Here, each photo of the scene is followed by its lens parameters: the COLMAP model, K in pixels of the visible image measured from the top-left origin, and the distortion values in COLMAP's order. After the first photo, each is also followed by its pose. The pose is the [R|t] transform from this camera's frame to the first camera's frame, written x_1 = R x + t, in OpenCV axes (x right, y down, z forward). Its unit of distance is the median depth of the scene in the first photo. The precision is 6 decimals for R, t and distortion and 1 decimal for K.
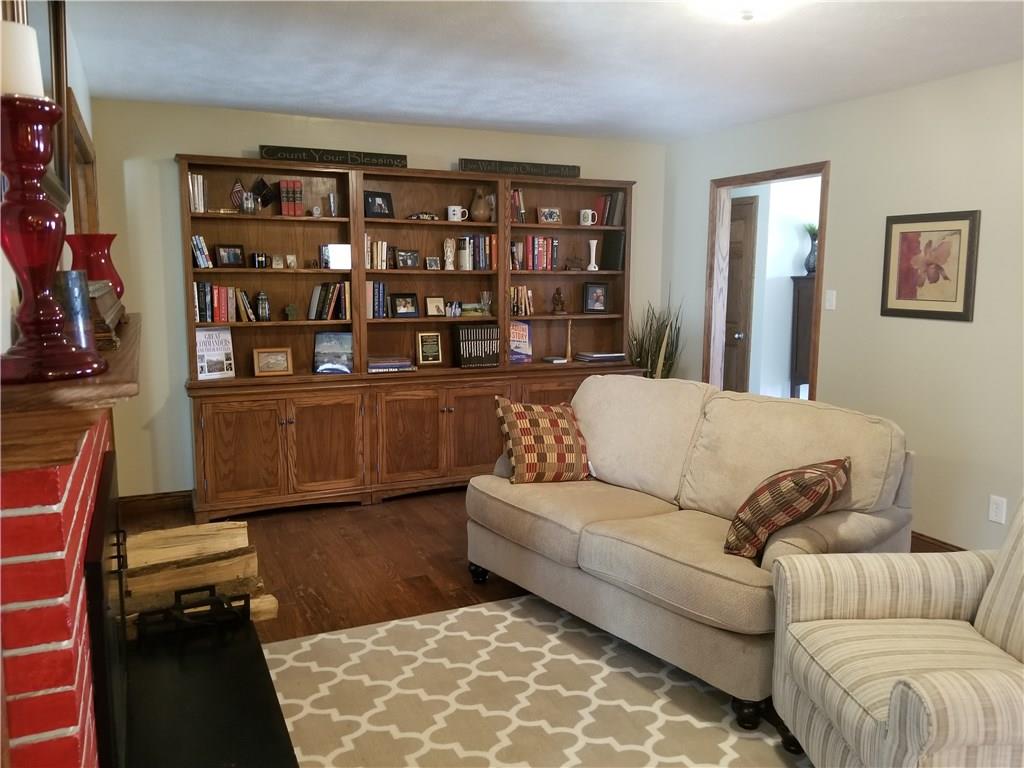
lens RADIAL K [[804.2, 0, 510.7], [0, 804.2, 379.1], [0, 0, 1]] dist [0.086962, -0.127828]
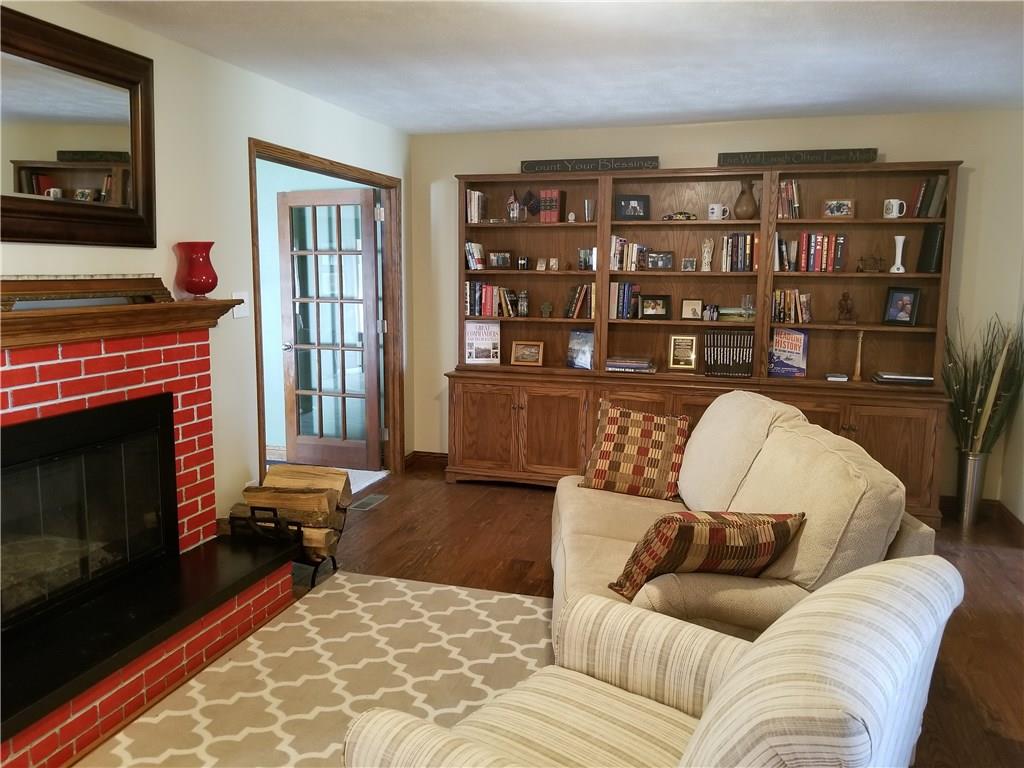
lens RADIAL K [[804.2, 0, 507.7], [0, 804.2, 383.2], [0, 0, 1]] dist [0.086962, -0.127828]
pose [[0.751497, 0.095105, -0.652846, 0.429792], [-0.095755, 0.994800, 0.034696, -0.016712], [0.652751, 0.036440, 0.756696, 0.142605]]
